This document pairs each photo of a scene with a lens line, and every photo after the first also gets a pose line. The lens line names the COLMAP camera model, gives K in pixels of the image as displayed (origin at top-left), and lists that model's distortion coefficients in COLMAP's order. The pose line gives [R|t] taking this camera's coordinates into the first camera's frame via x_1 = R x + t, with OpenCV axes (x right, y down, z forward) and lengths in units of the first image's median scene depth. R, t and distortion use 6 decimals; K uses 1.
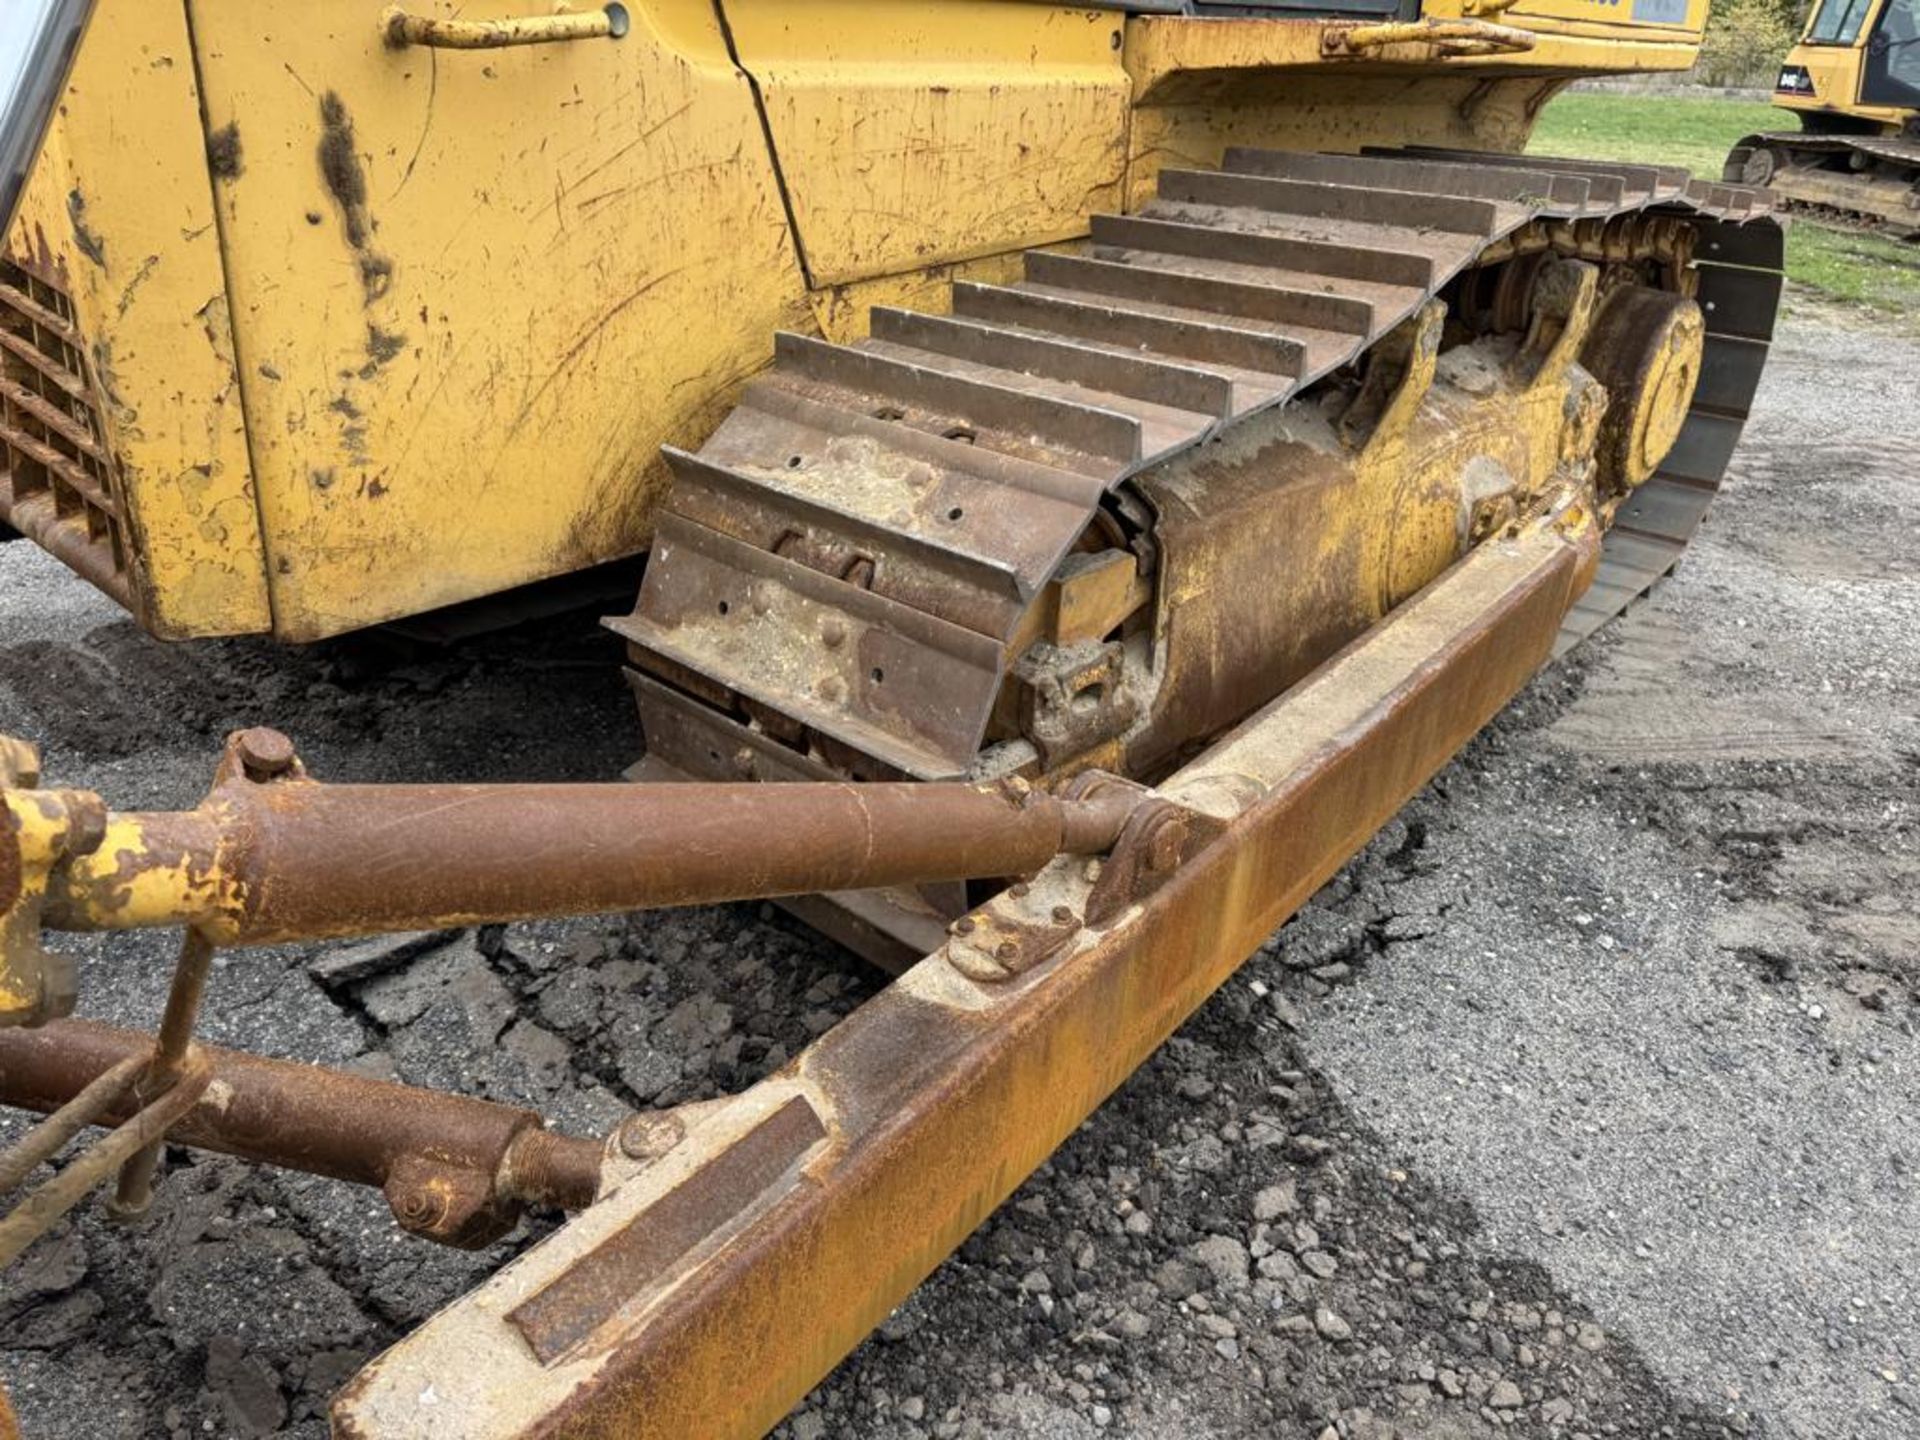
lens RADIAL K [[1357.2, 0, 944.0], [0, 1357.2, 726.5], [0, 0, 1]] dist [0.034329, -0.033416]
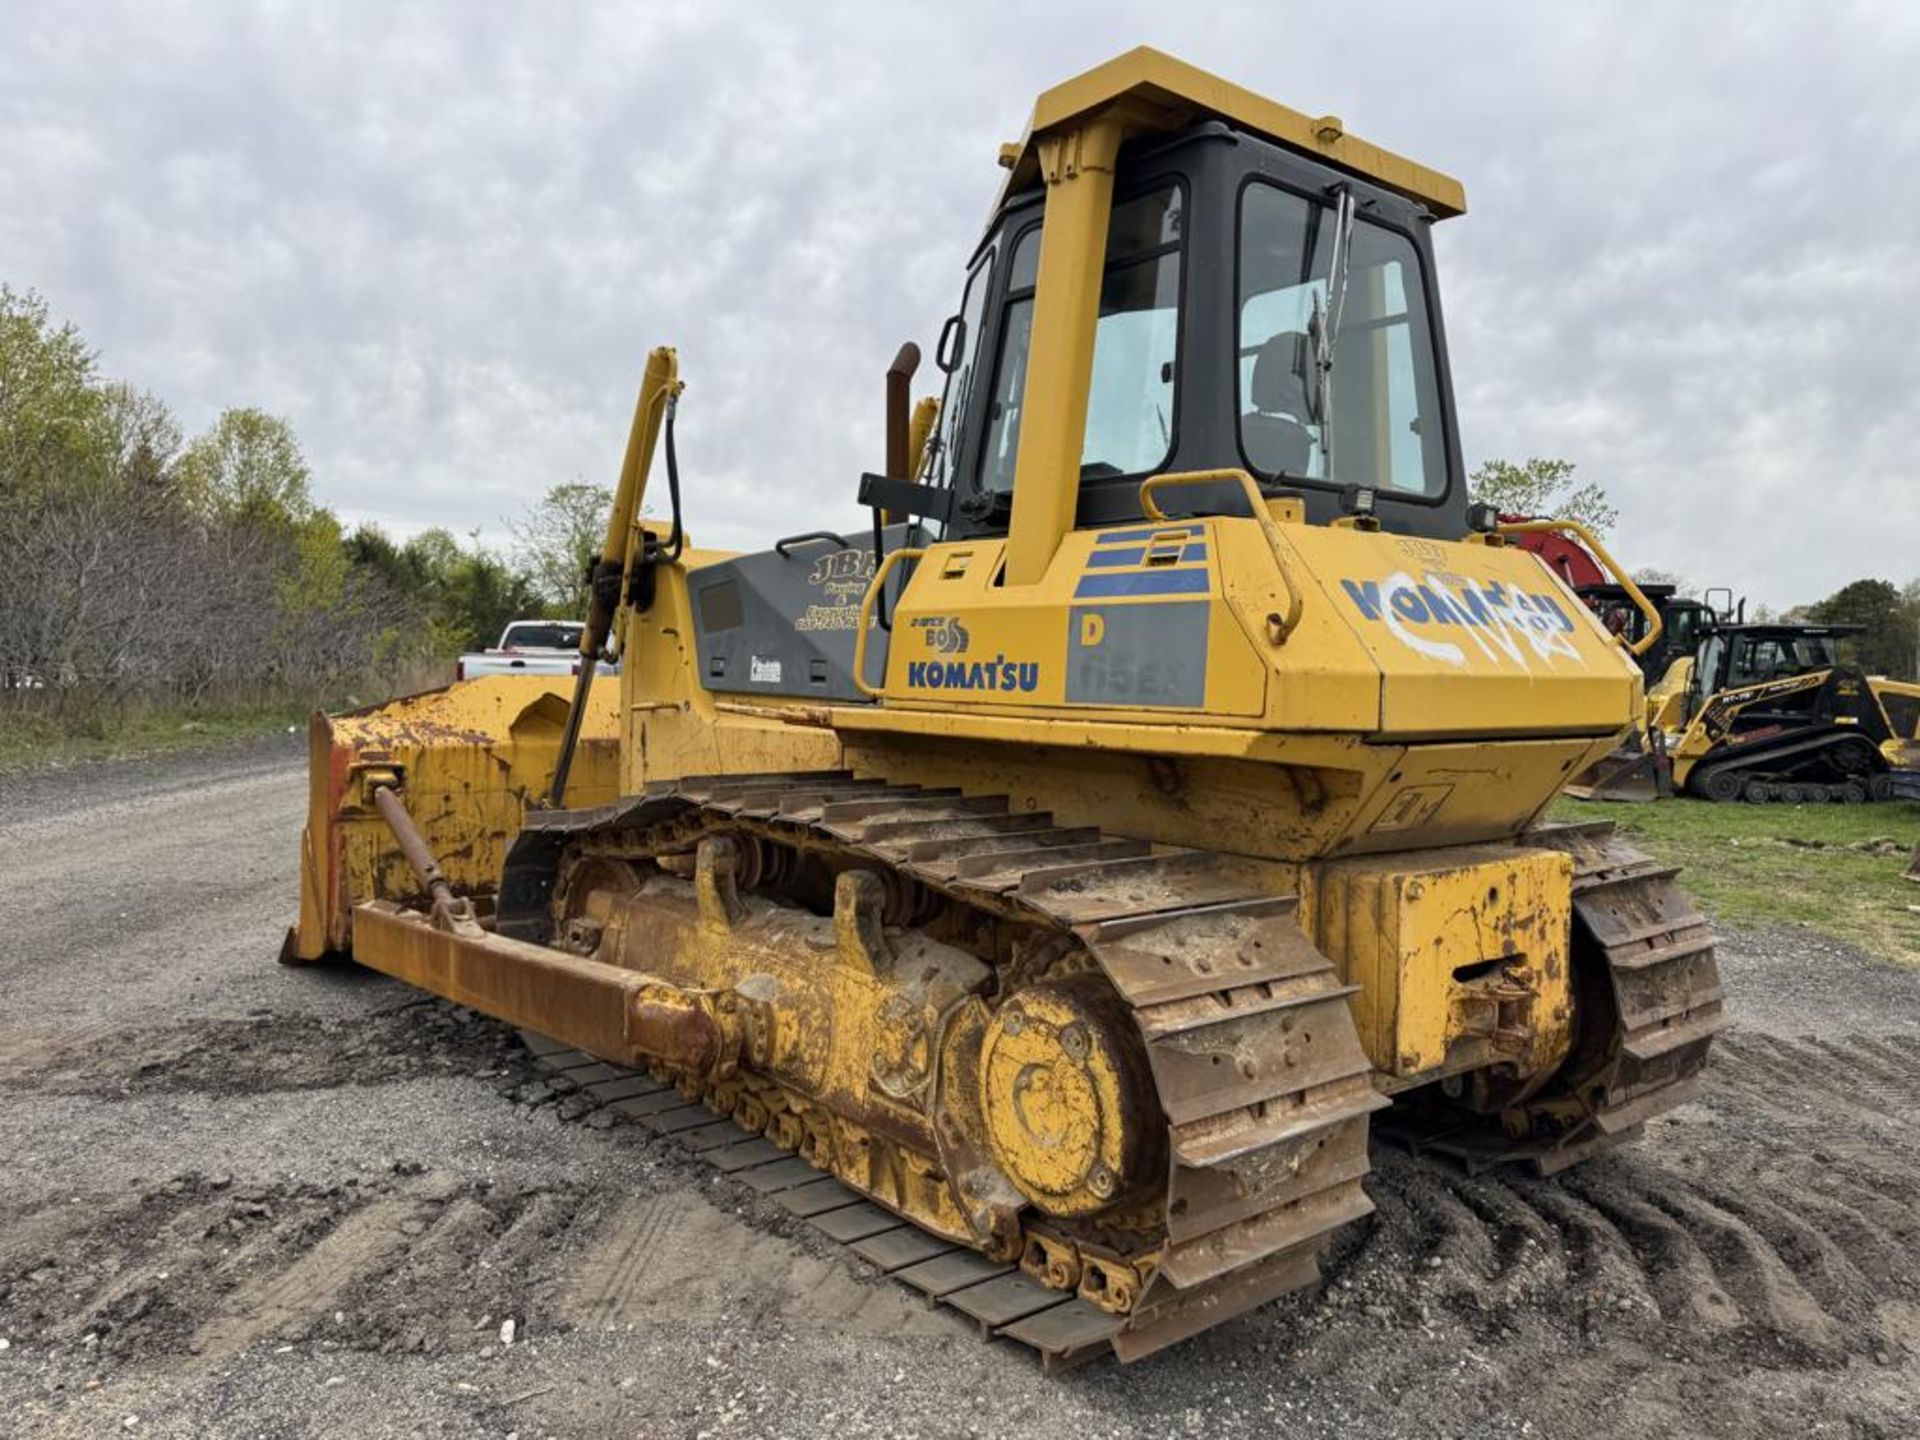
lens RADIAL K [[1347.8, 0, 965.5], [0, 1347.8, 694.6], [0, 0, 1]] dist [0.070130, -0.090428]
pose [[-0.150633, -0.023152, -0.988319, 2.192871], [-0.467378, 0.882611, 0.050559, -0.775840], [0.871130, 0.469534, -0.143771, 1.555640]]
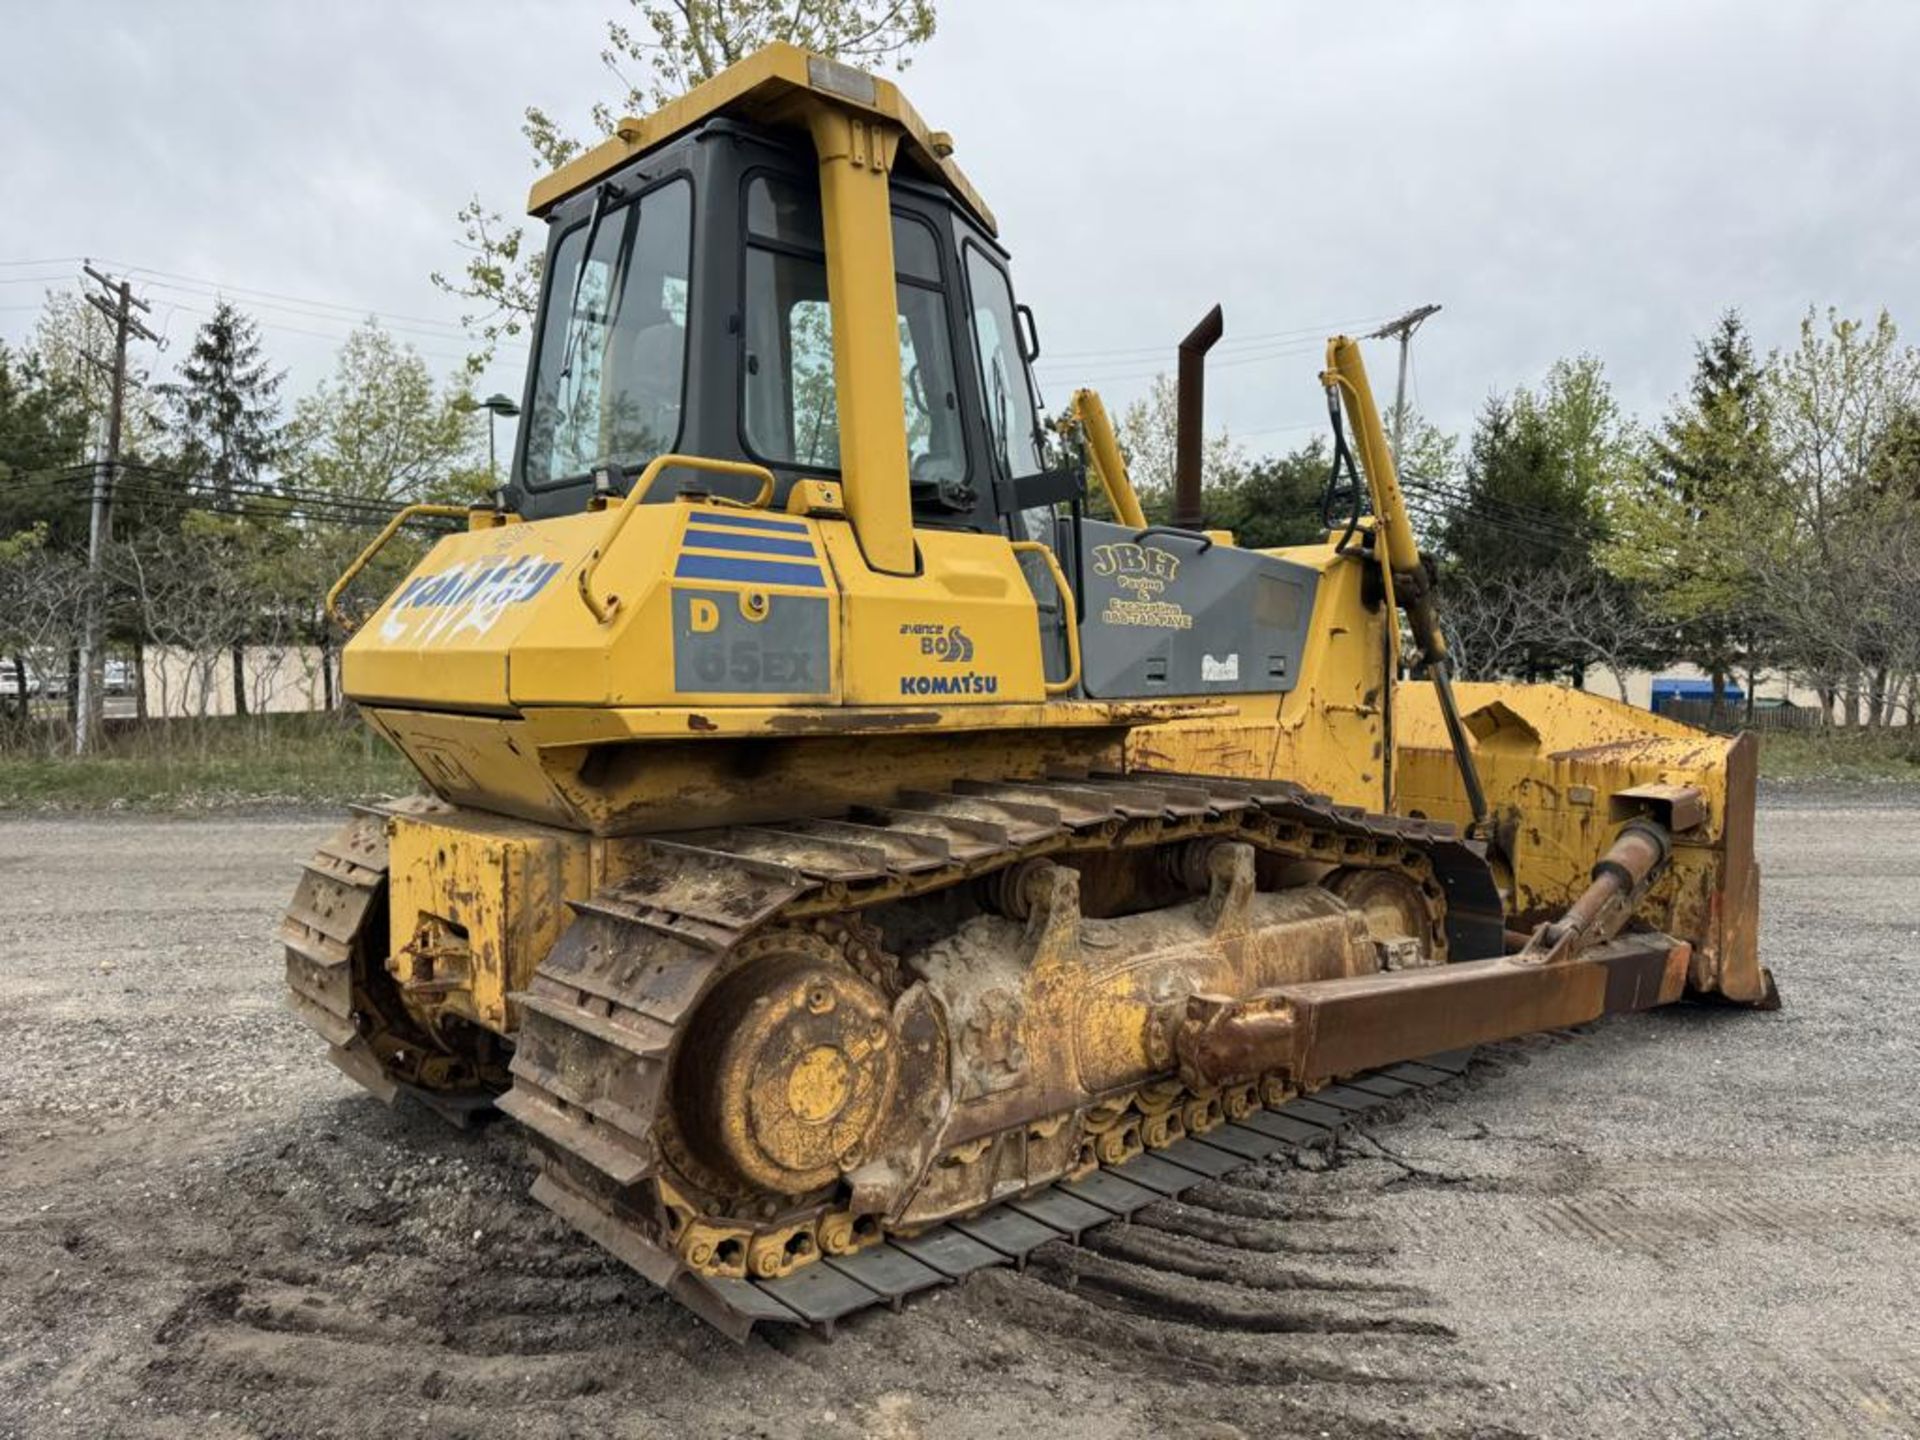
lens RADIAL K [[1353.3, 0, 967.6], [0, 1353.3, 692.7], [0, 0, 1]] dist [0.061184, -0.084917]
pose [[-0.992404, -0.056587, 0.109238, -0.145503], [0.002207, 0.879603, 0.475704, -1.705258], [-0.123005, 0.472331, -0.872796, 3.175533]]
